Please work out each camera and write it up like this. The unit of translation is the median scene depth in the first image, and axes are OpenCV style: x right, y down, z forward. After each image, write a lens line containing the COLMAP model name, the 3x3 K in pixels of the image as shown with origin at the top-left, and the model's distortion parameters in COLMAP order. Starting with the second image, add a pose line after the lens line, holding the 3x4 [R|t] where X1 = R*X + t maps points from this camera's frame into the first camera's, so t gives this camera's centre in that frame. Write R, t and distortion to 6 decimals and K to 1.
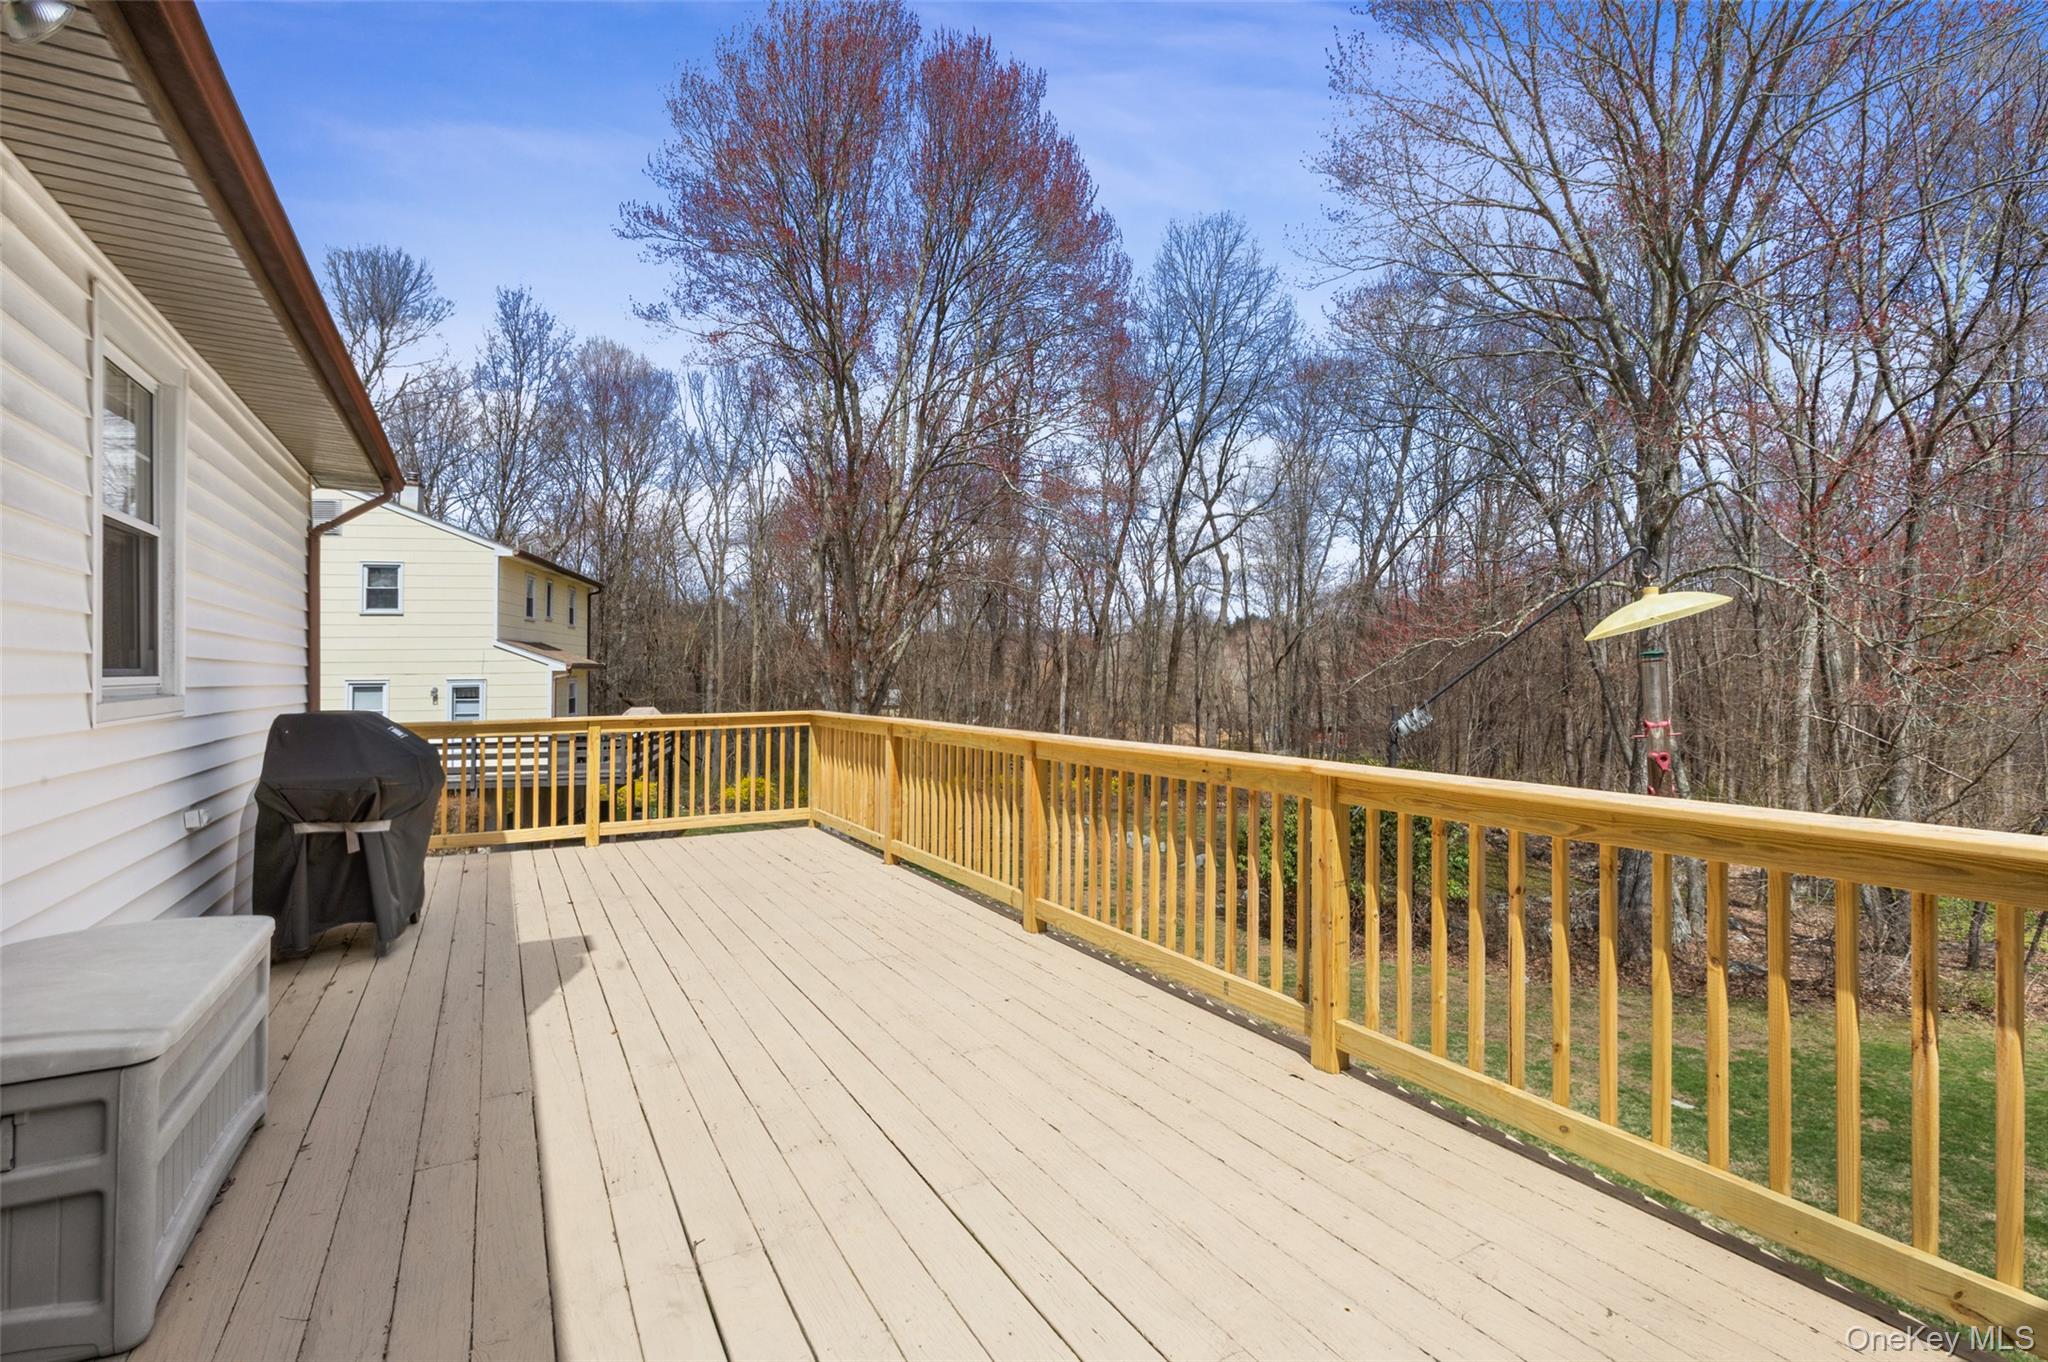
lens RADIAL K [[988.3, 0, 1021.1], [0, 988.3, 675.7], [0, 0, 1]] dist [-0.013314, 0.003632]
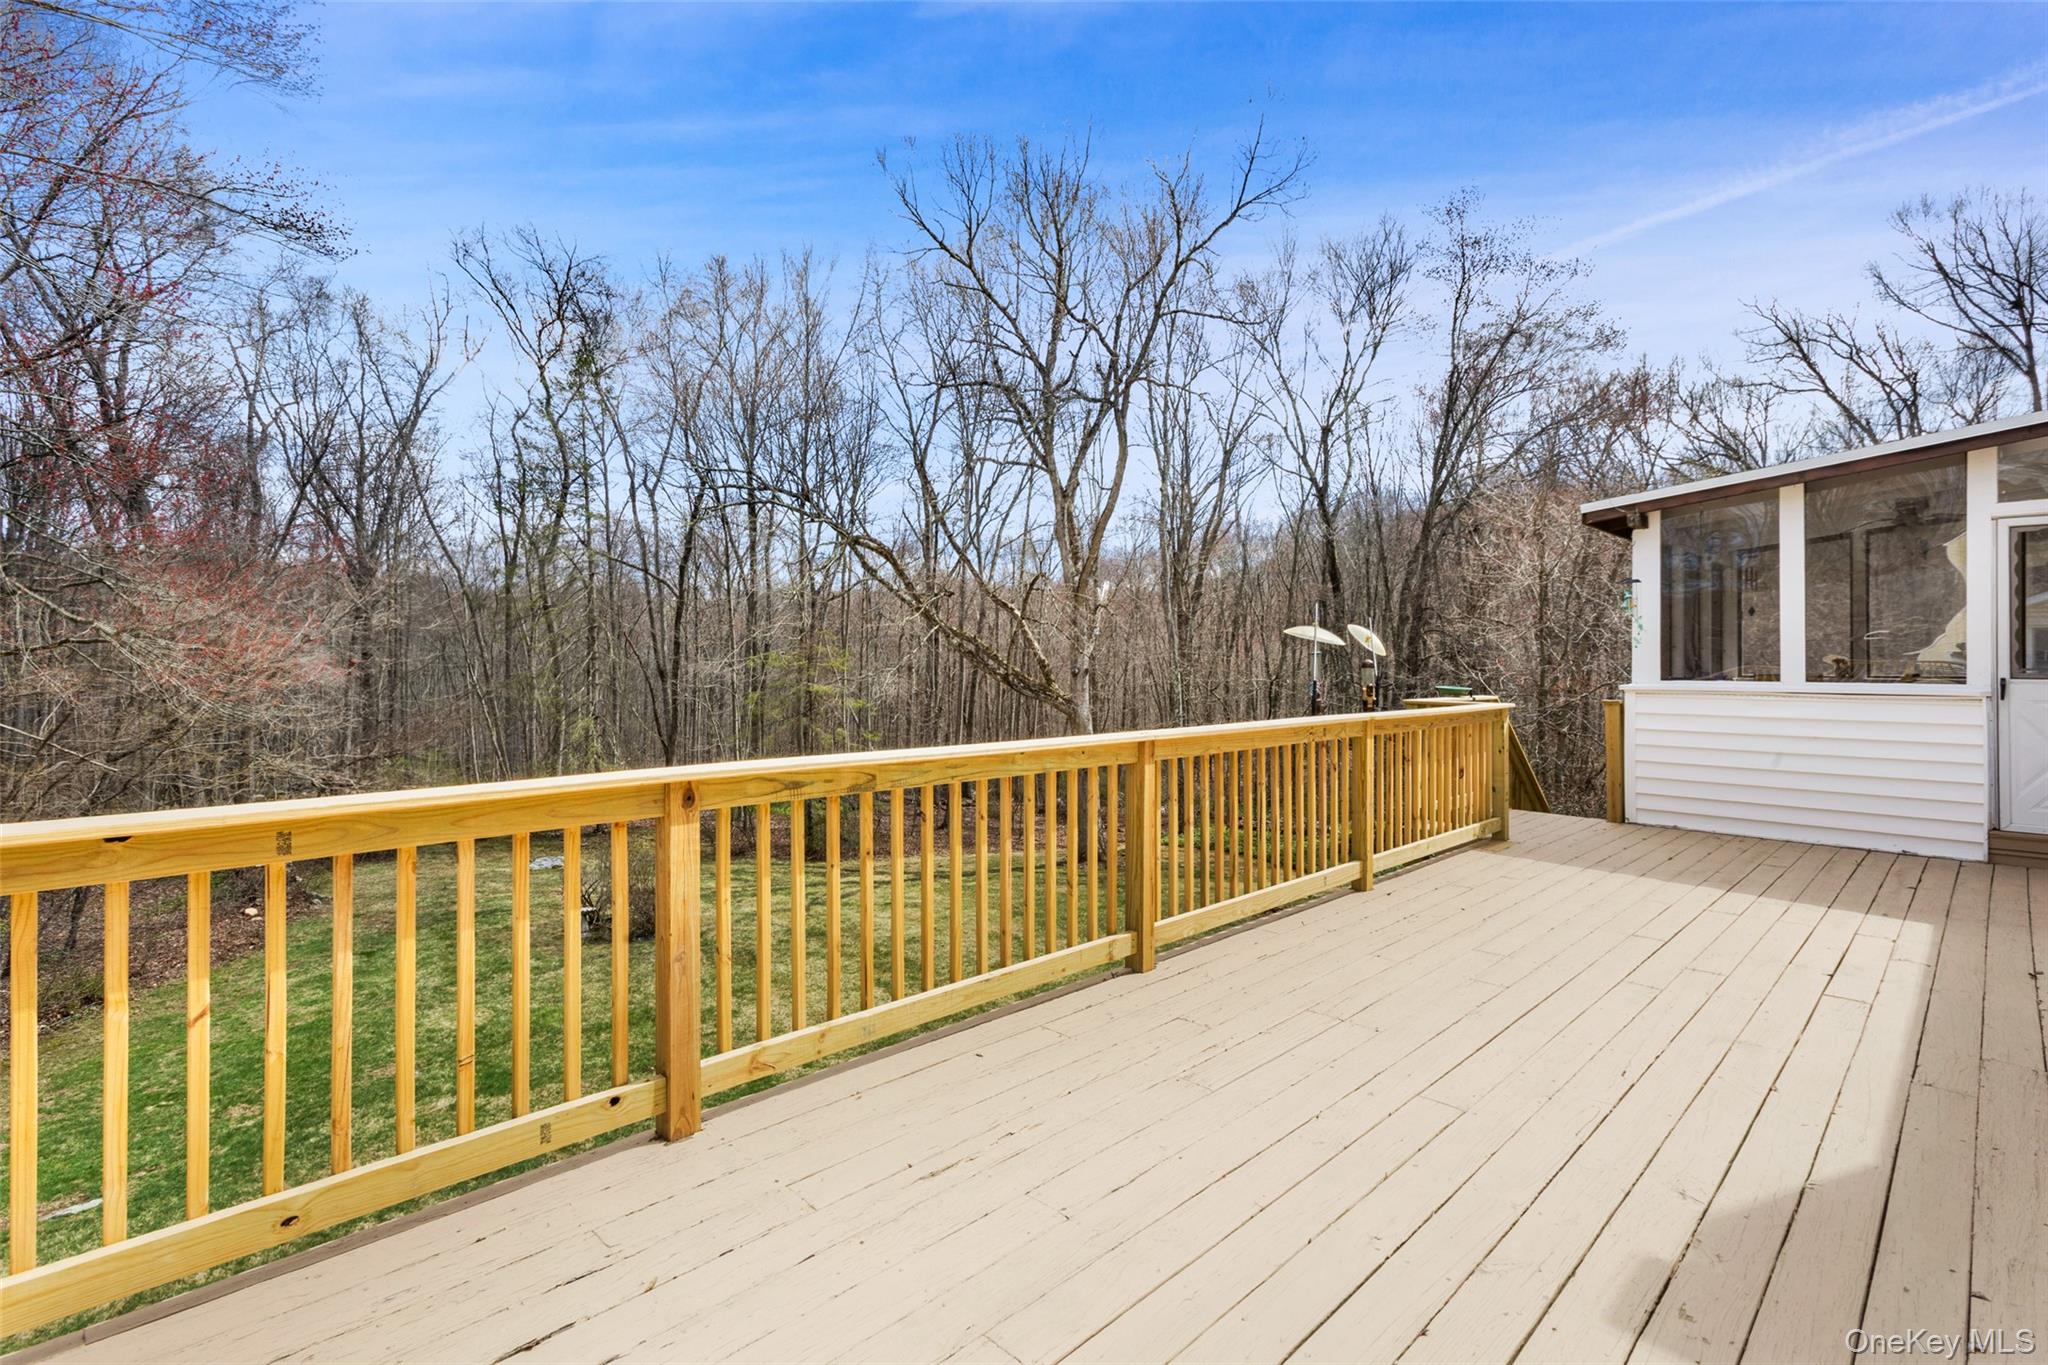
lens RADIAL K [[953.9, 0, 1022.6], [0, 953.9, 670.0], [0, 0, 1]] dist [0.006444, 0.001327]
pose [[-0.276608, -0.005691, 0.960966, -0.212326], [0.000723, 0.999981, 0.006131, 0.000692], [-0.960983, 0.002391, -0.276598, 0.383505]]
